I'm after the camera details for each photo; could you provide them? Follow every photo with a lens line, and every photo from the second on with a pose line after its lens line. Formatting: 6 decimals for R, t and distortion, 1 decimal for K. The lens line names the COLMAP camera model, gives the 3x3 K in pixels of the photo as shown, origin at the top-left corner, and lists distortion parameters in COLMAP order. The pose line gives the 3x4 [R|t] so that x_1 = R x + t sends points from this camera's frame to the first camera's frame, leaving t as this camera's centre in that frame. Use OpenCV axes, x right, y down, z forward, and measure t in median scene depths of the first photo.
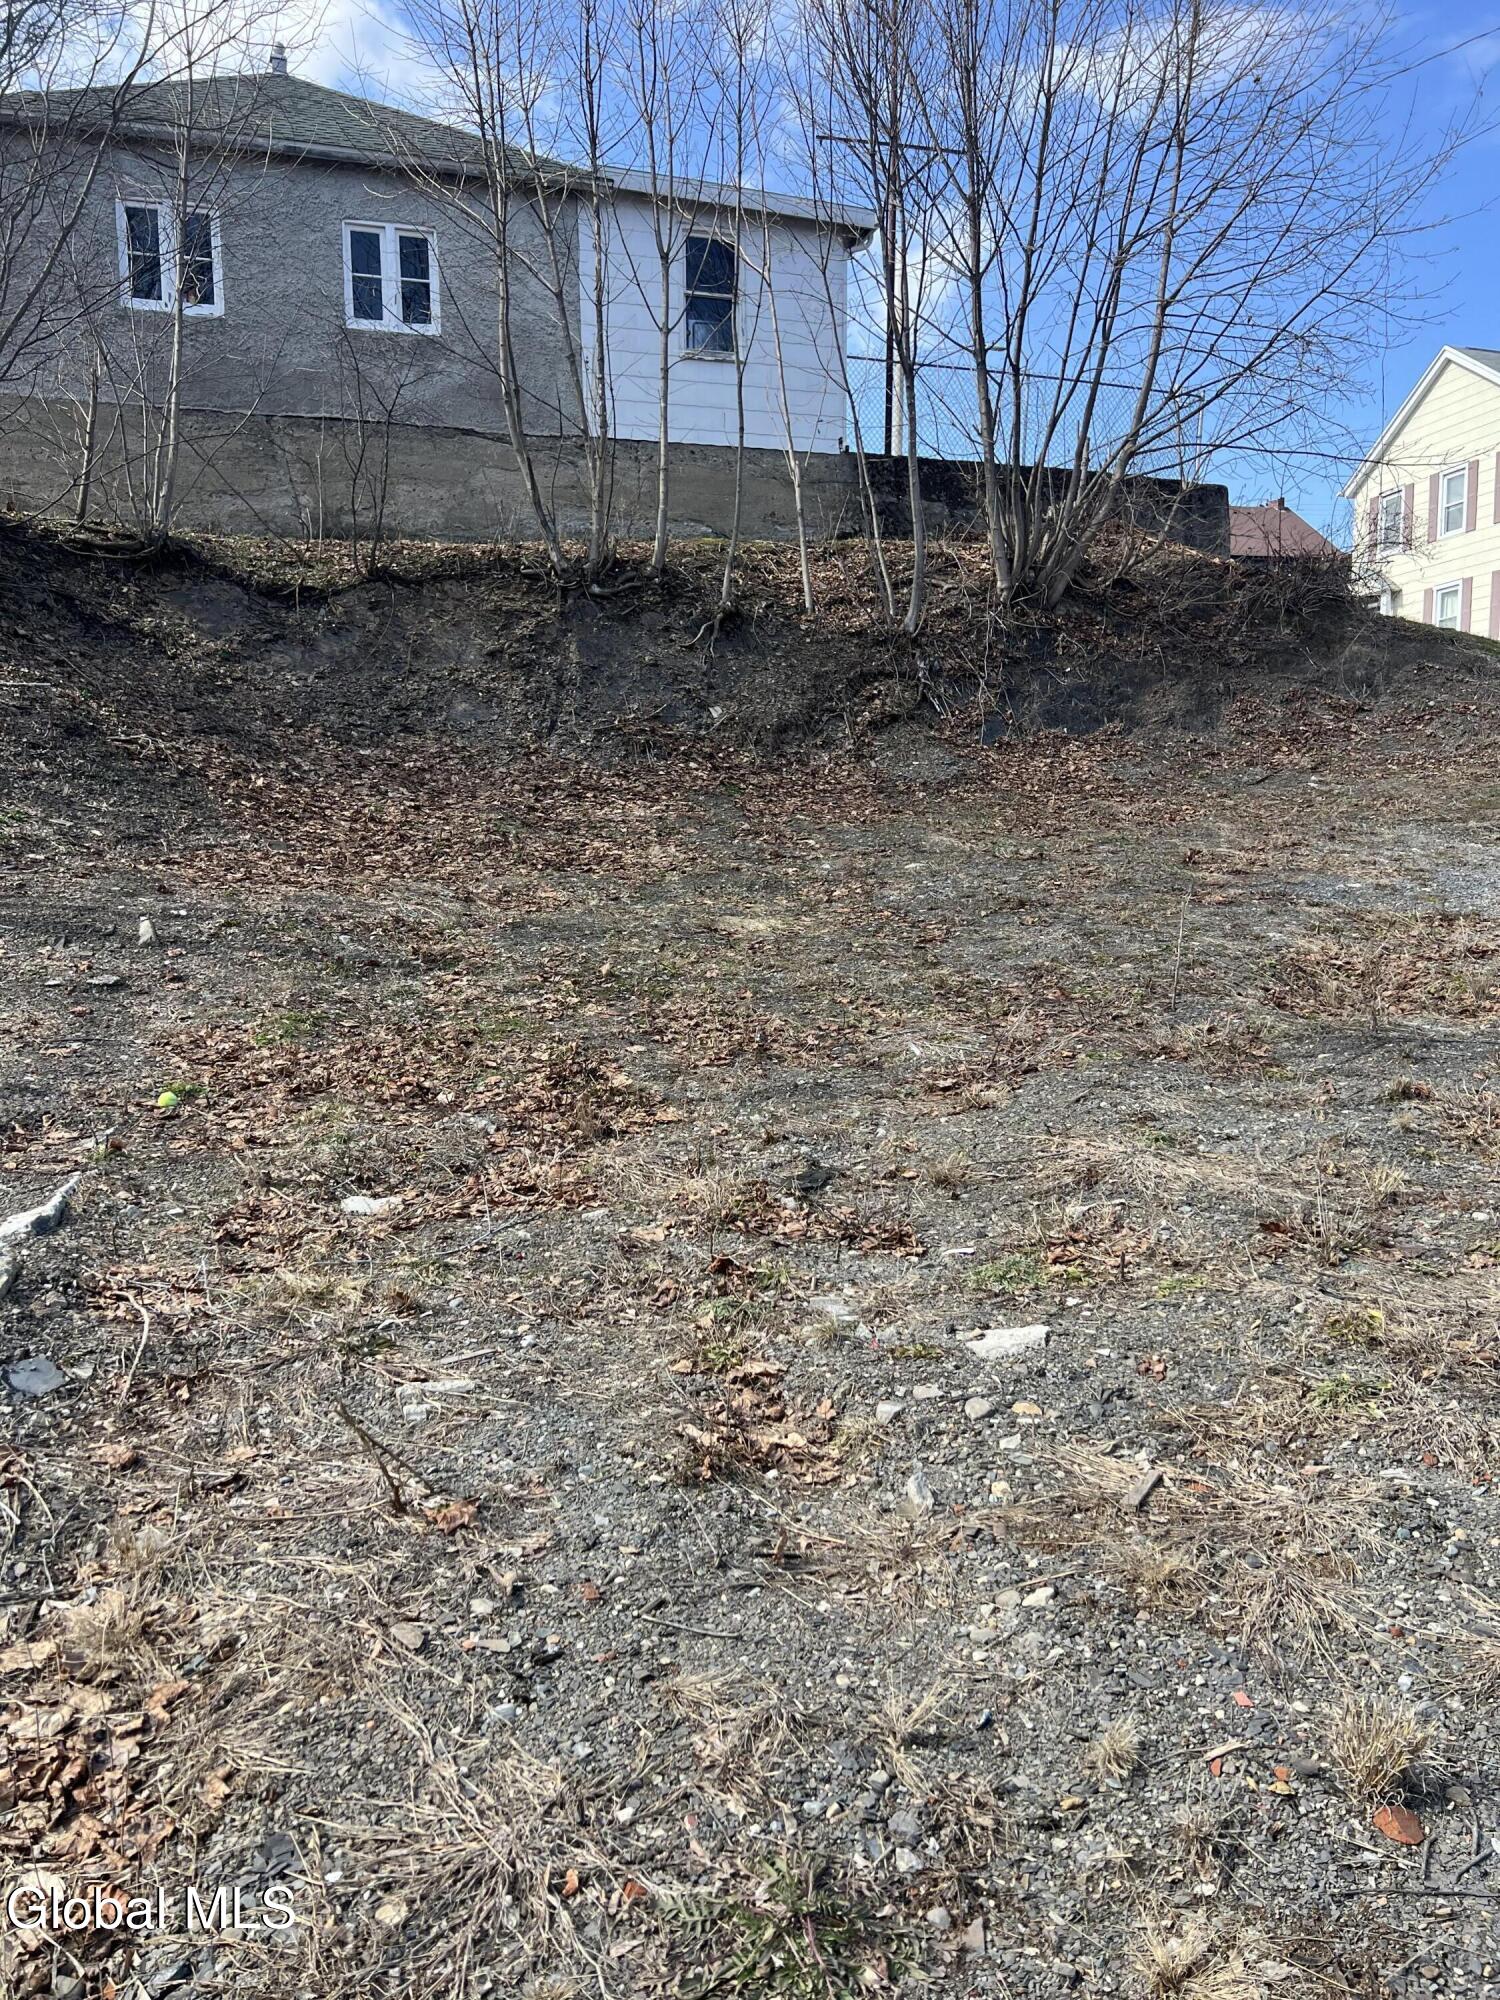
lens RADIAL K [[1511.2, 0, 737.3], [0, 1511.2, 1011.7], [0, 0, 1]] dist [0.061595, -0.071494]
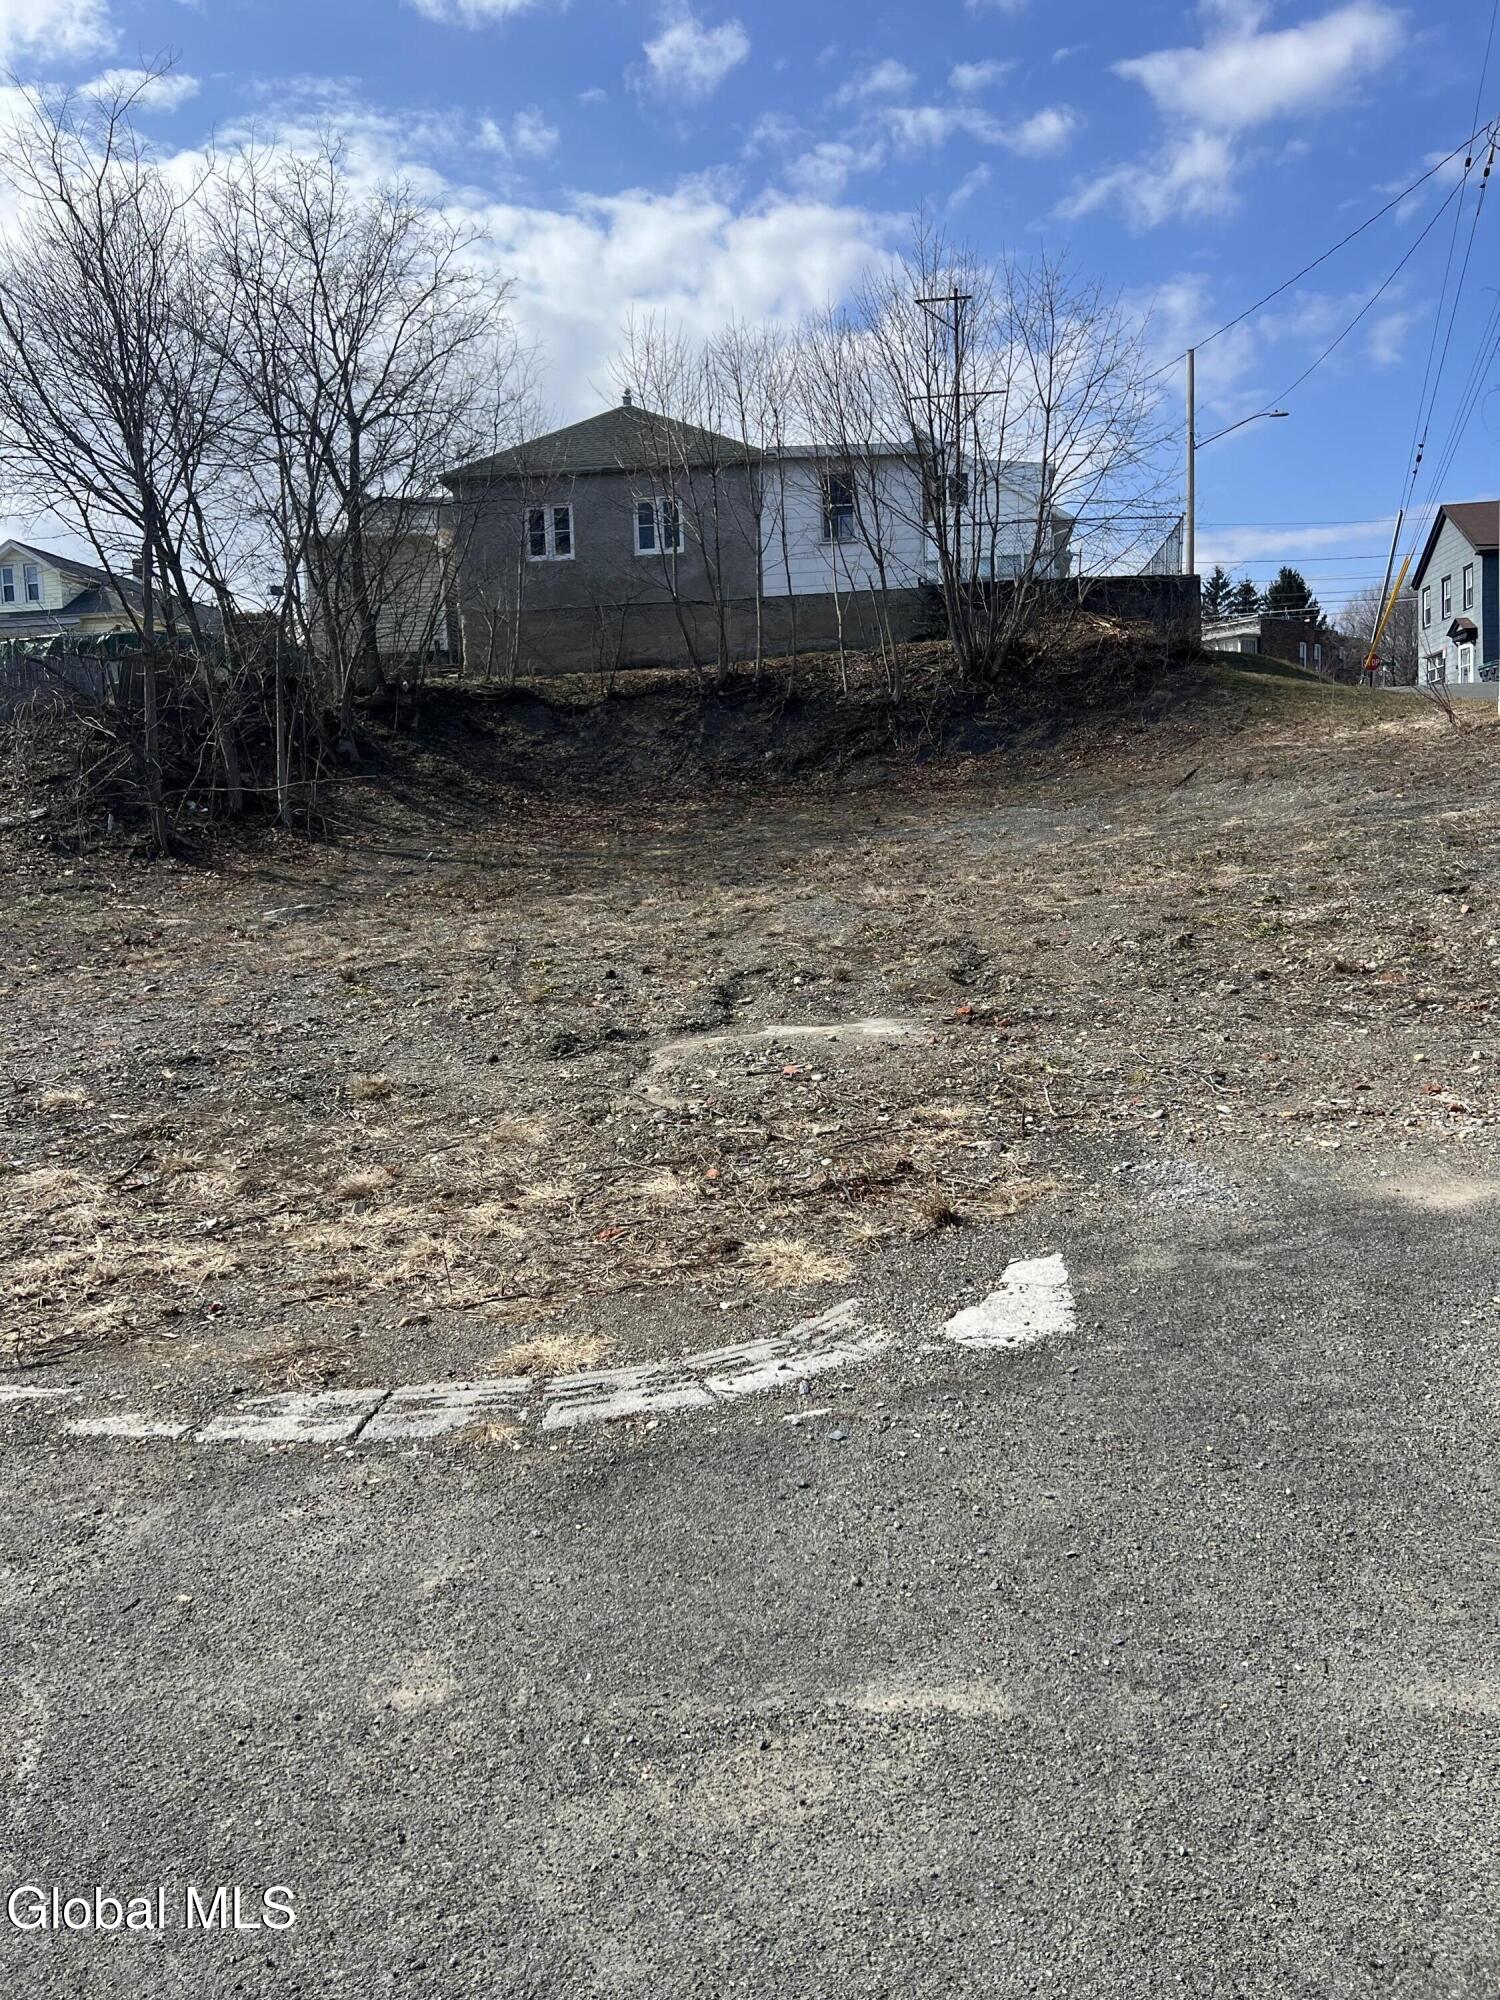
lens RADIAL K [[1455.3, 0, 762.4], [0, 1455.3, 1002.7], [0, 0, 1]] dist [0.096792, -0.120316]
pose [[0.920530, 0.014885, -0.390387, 0.911082], [-0.014982, 0.999884, 0.002797, 0.145384], [0.390384, 0.003274, 0.920647, -0.916131]]
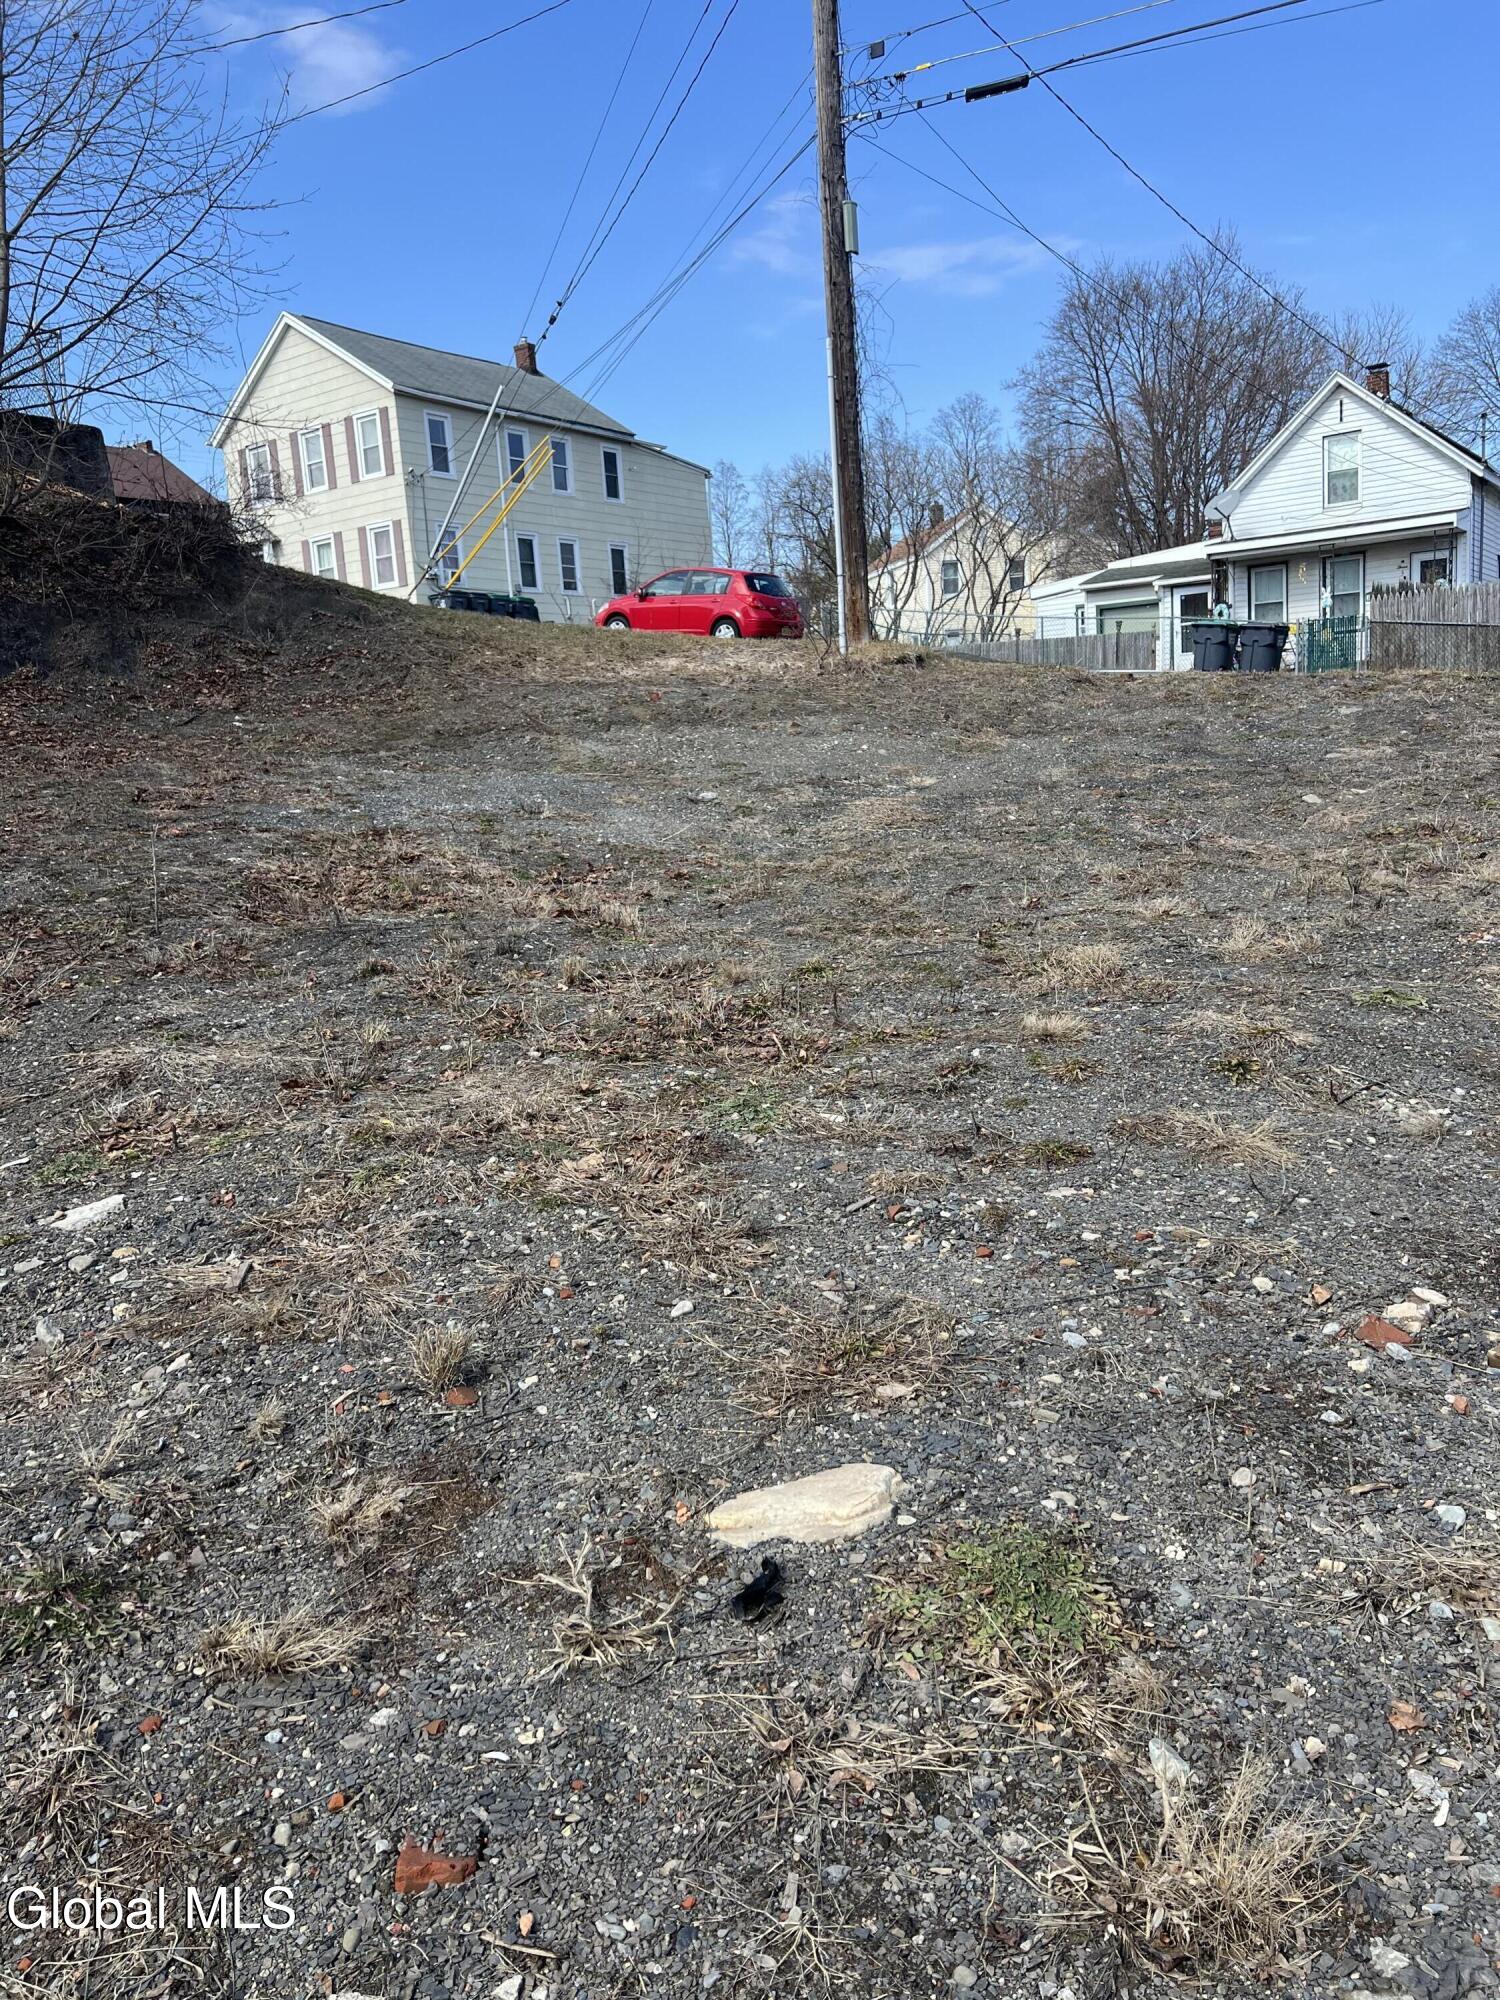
lens RADIAL K [[1506.6, 0, 750.0], [0, 1506.6, 1000.0], [0, 0, 1]] dist [0.056679, -0.096251]
pose [[0.772406, -0.148161, 0.617606, -0.036100], [0.130695, 0.988678, 0.073727, 0.013040], [-0.621536, 0.023771, 0.783025, -0.059509]]
